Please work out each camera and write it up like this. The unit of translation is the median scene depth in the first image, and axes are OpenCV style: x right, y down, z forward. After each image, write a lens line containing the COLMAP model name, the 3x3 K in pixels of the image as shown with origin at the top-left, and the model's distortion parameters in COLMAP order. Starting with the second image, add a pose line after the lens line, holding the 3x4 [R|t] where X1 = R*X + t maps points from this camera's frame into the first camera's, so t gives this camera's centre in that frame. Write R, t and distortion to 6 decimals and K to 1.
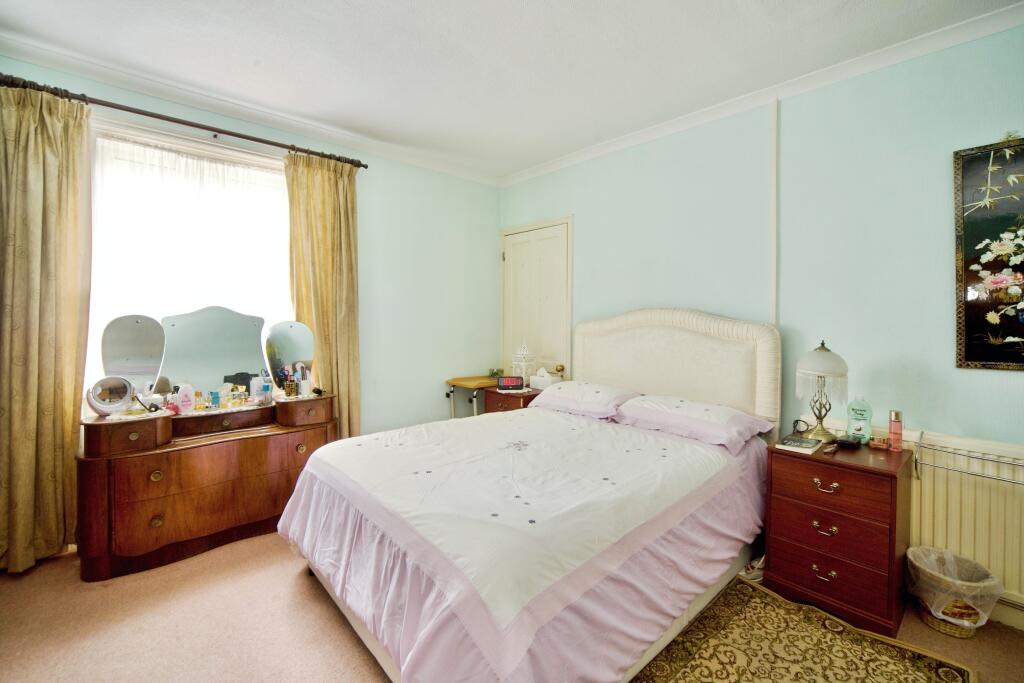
lens RADIAL K [[438.9, 0, 512.0], [0, 438.9, 315.5], [0, 0, 1]] dist [0.000550, 0.000186]
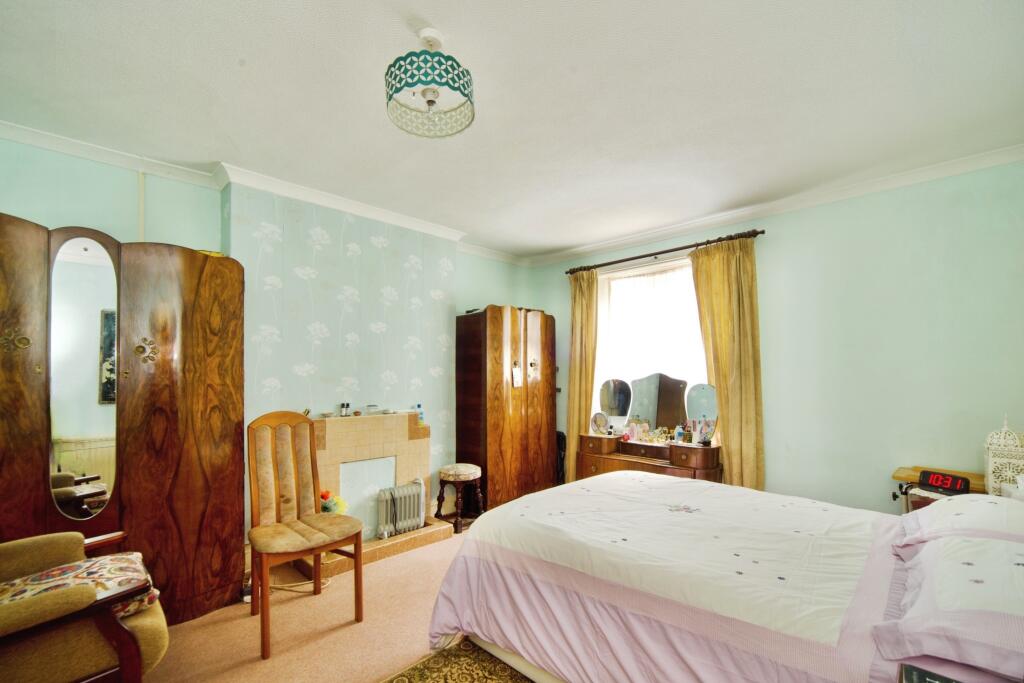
lens RADIAL K [[437.2, 0, 512.1], [0, 437.2, 372.9], [0, 0, 1]] dist [-0.000637, -0.000060]
pose [[0.073338, -0.021183, -0.997082, 0.723914], [-0.002021, 0.999769, -0.021389, 0.009967], [0.997305, 0.003584, 0.073279, 0.406751]]
